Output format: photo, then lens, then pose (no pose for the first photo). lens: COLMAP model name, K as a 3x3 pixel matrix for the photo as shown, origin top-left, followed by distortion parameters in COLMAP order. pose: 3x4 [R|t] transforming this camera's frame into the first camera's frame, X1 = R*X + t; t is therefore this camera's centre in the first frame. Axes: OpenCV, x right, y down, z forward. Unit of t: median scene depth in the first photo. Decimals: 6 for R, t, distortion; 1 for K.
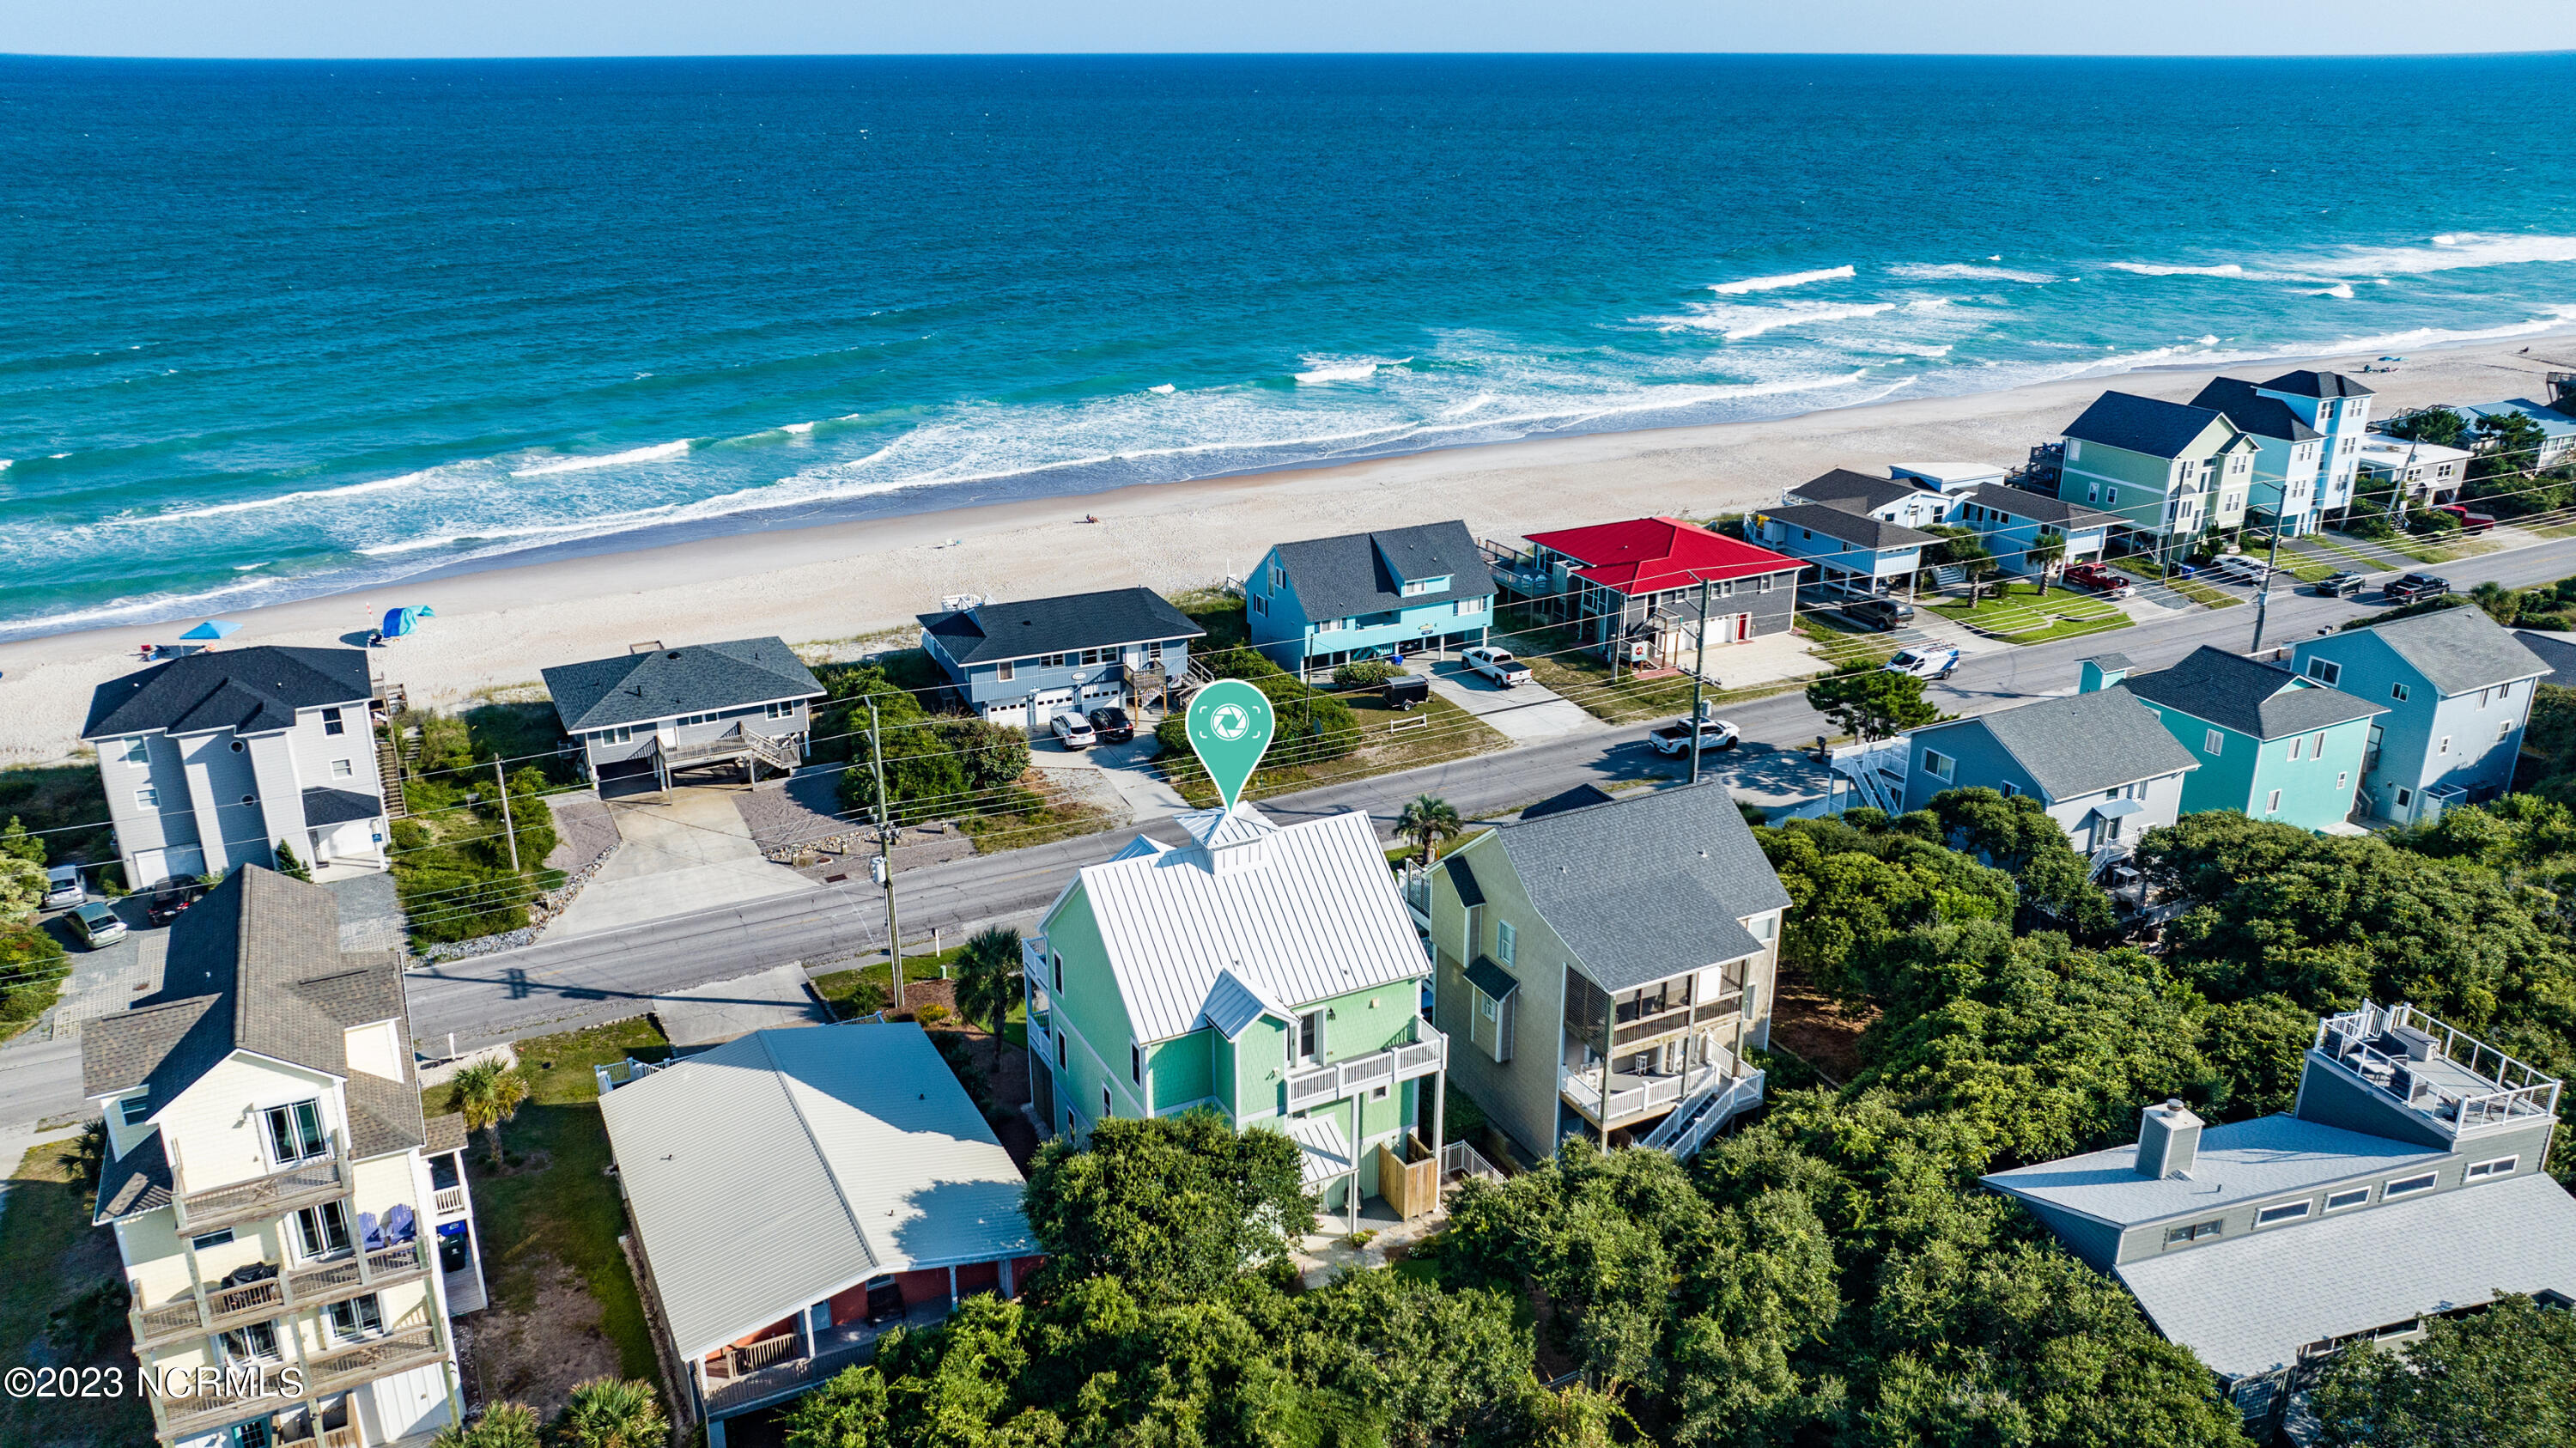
lens RADIAL K [[1844.0, 0, 1288.0], [0, 1844.0, 724.0], [0, 0, 1]] dist [-0.020355, 0.002591]
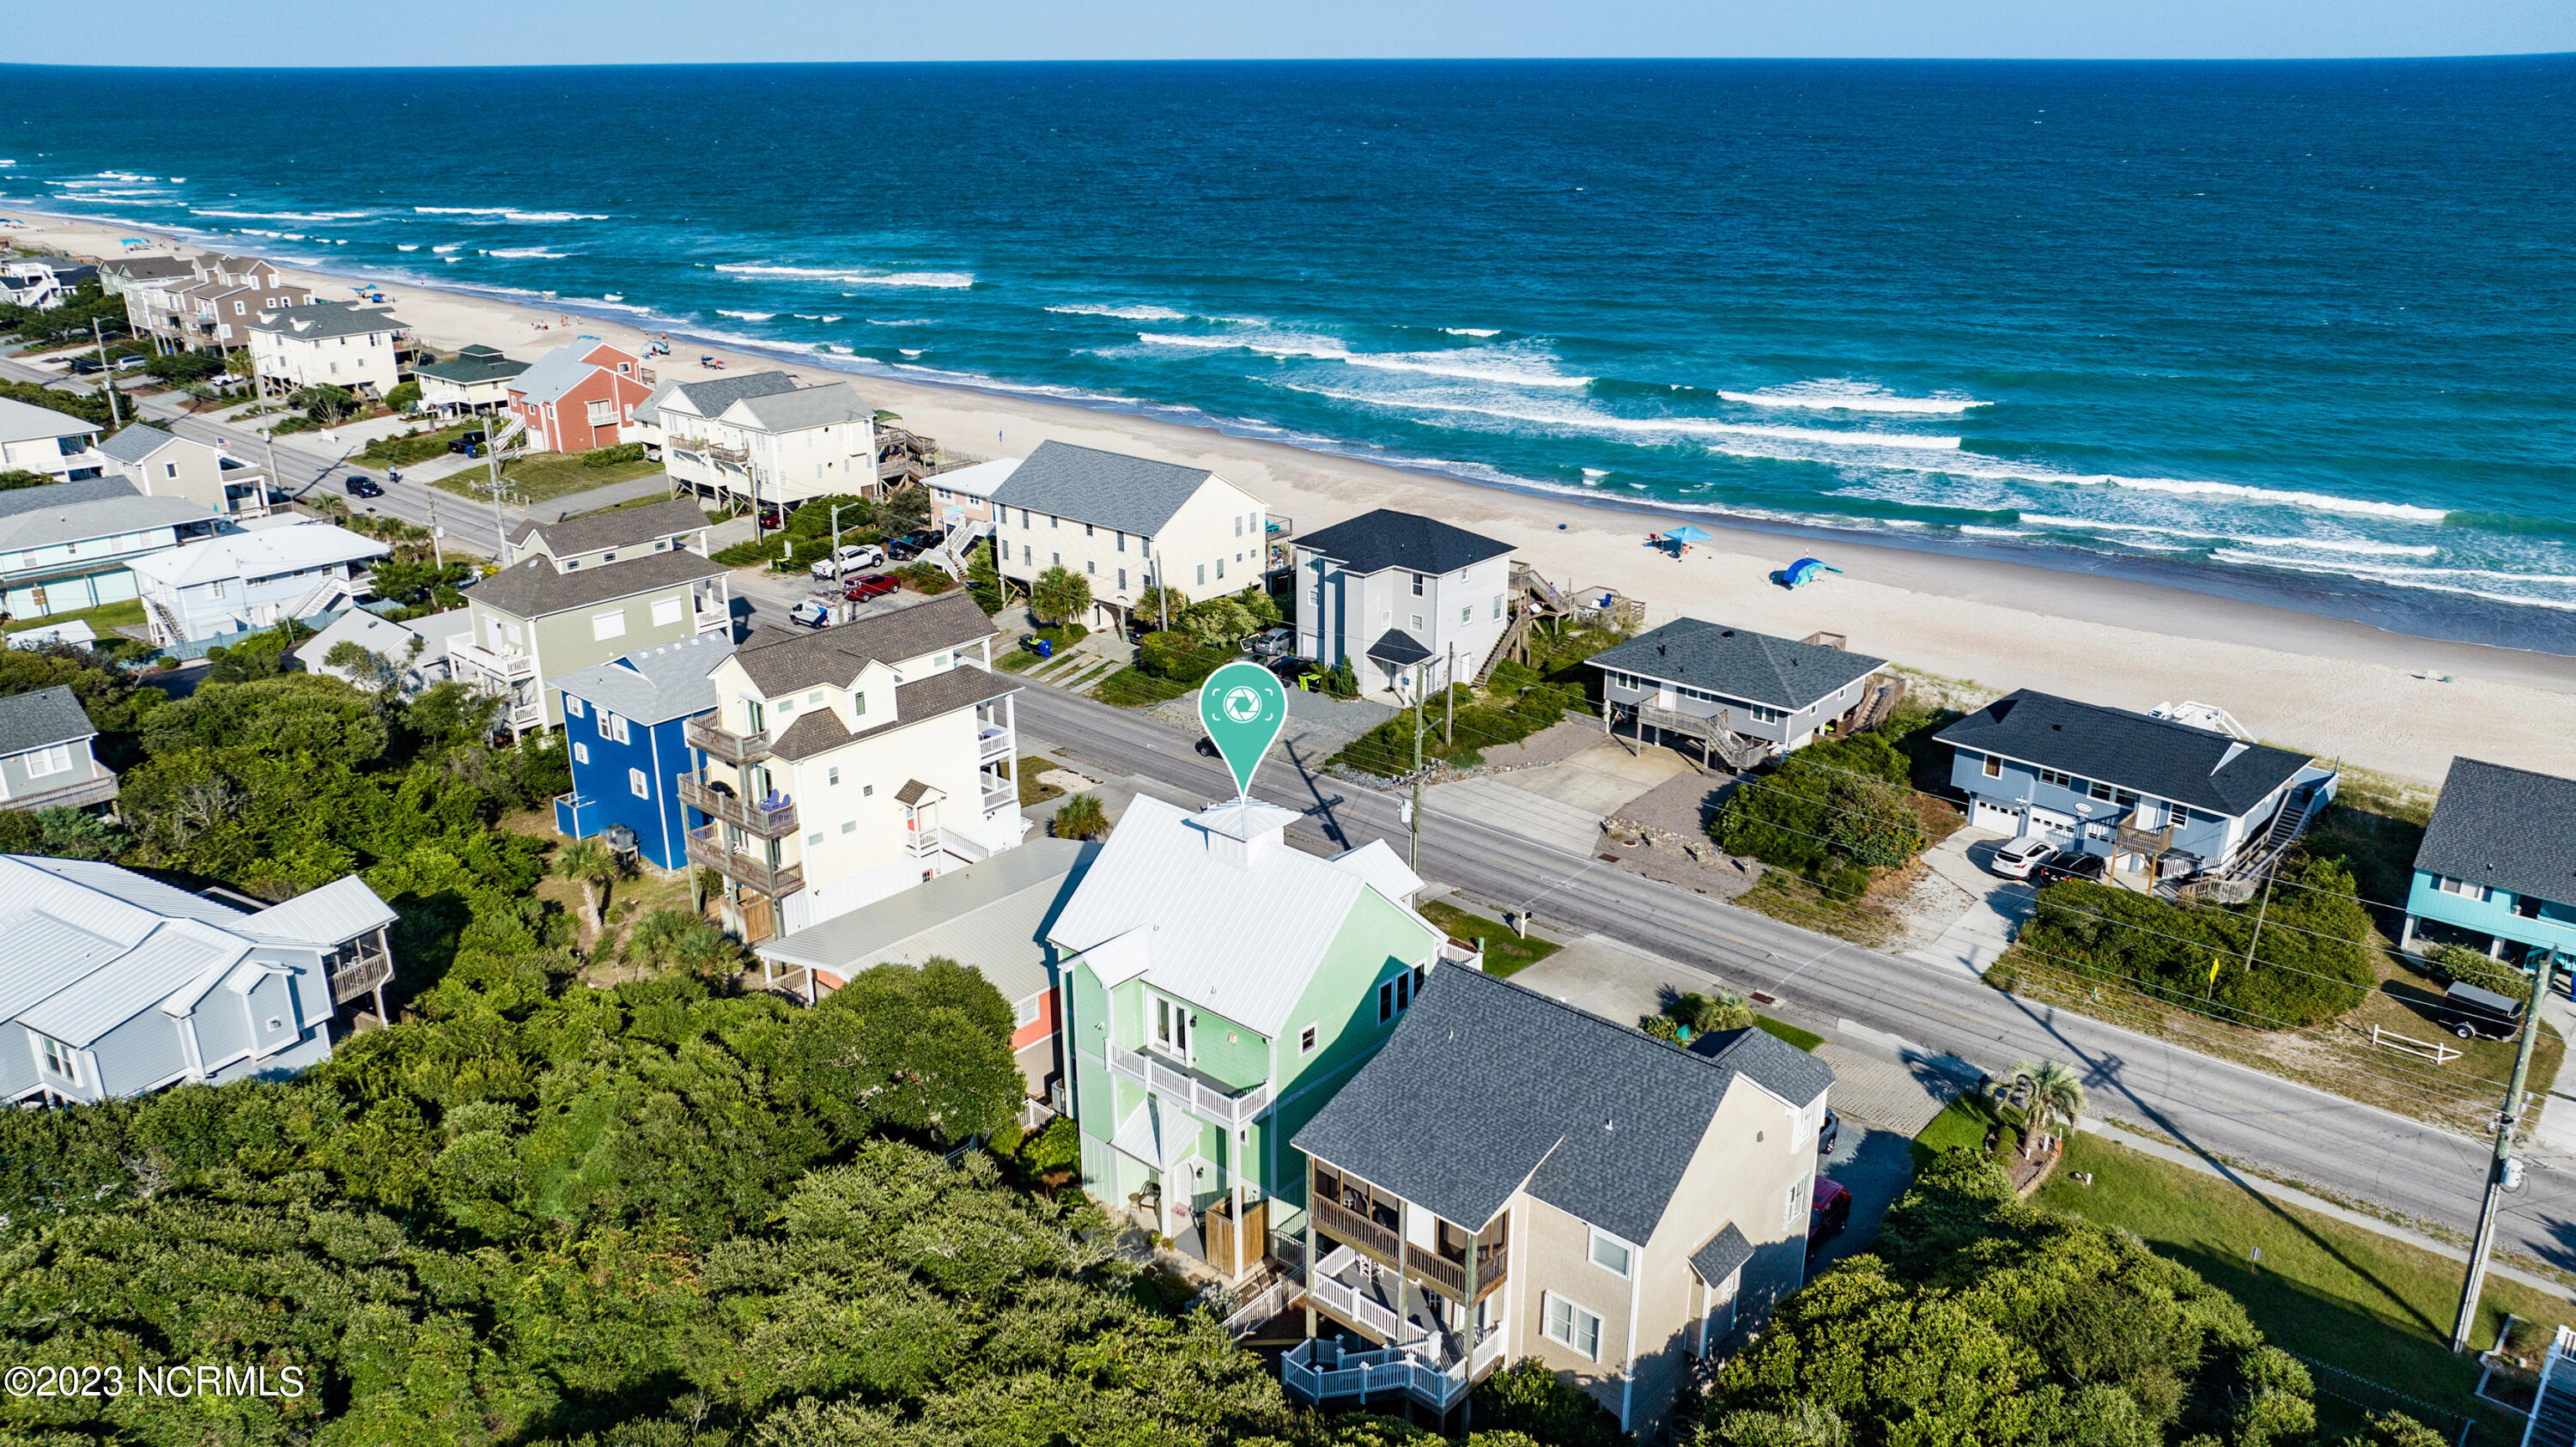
lens RADIAL K [[1843.9, 0, 1288.0], [0, 1843.9, 723.5], [0, 0, 1]] dist [-0.020355, 0.002591]
pose [[0.359760, 0.320205, -0.876380, 0.842861], [-0.320293, 0.924575, 0.206331, -0.209142], [0.876347, 0.206469, 0.435185, 0.558500]]
